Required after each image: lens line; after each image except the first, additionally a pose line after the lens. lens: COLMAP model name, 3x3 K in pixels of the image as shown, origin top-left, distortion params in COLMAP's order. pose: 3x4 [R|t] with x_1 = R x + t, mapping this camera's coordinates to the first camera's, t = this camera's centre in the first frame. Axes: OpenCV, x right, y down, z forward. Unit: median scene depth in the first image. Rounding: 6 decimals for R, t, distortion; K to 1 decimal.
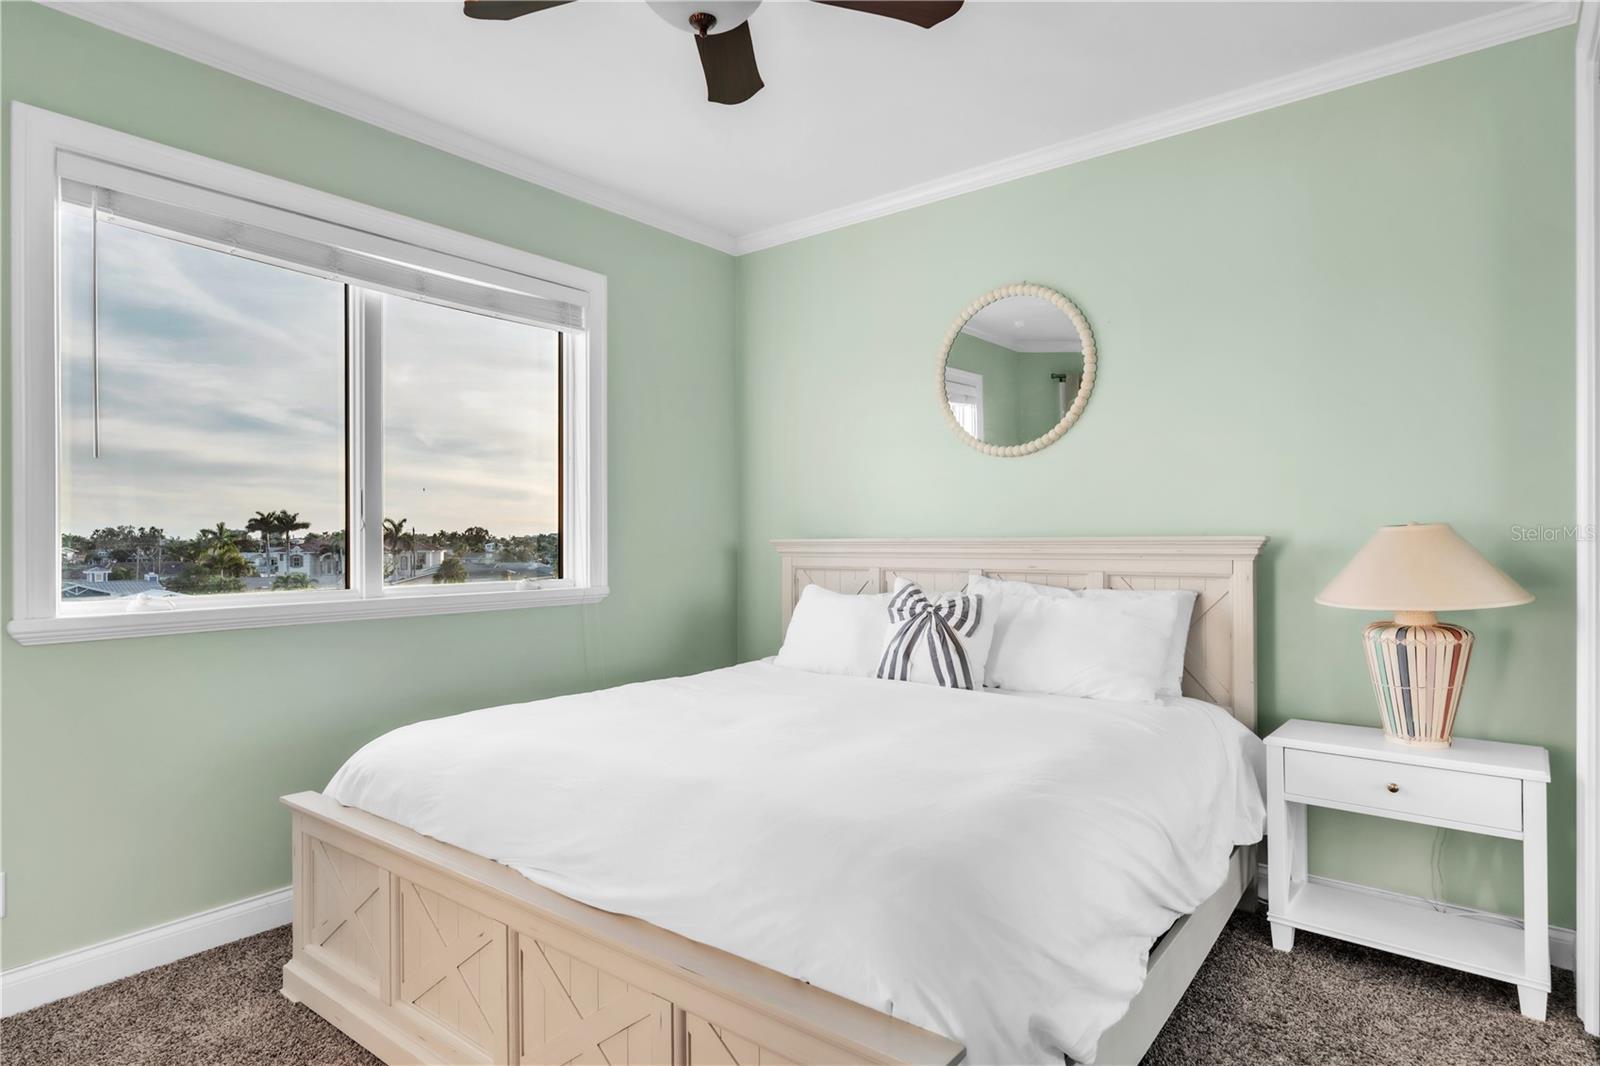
lens RADIAL K [[853.2, 0, 800.0], [0, 853.2, 533.0], [0, 0, 1]] dist [0.003531, 0.000790]
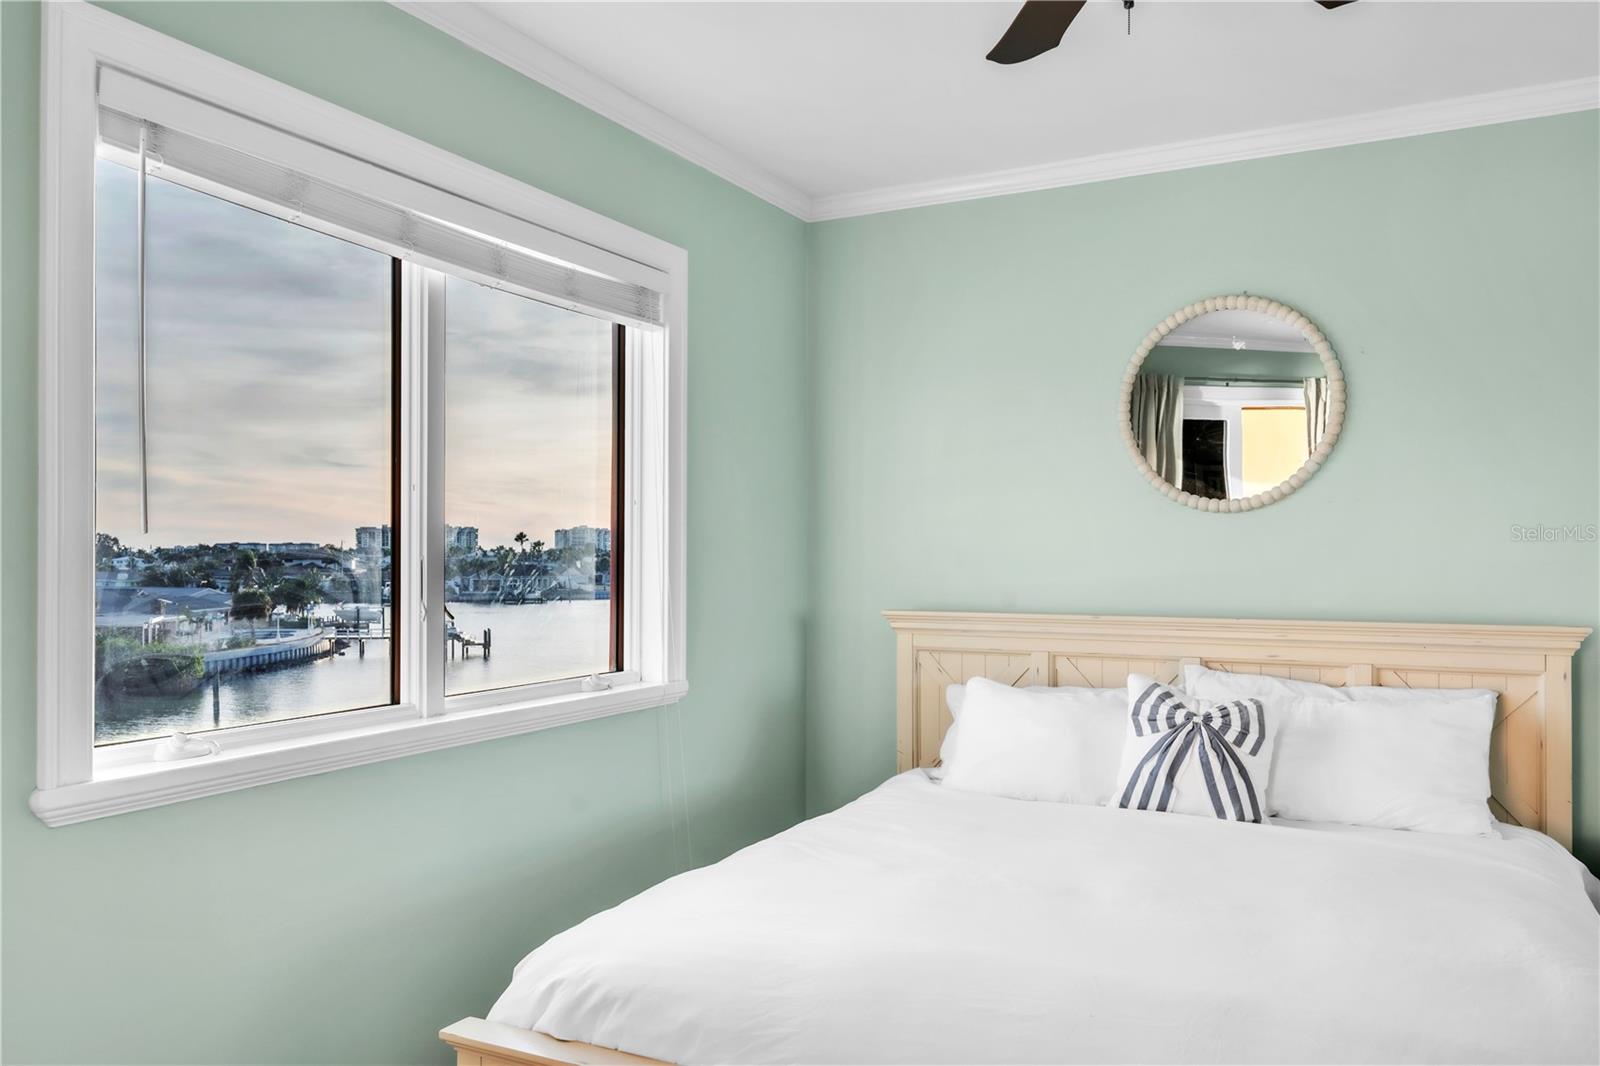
lens RADIAL K [[1153.5, 0, 800.2], [0, 1153.5, 549.9], [0, 0, 1]] dist [0.000692, 0.000651]
pose [[0.982907, 0.005956, 0.184004, -0.395120], [-0.006611, 0.999974, 0.002947, -0.065585], [-0.183982, -0.004113, 0.982921, 0.028337]]
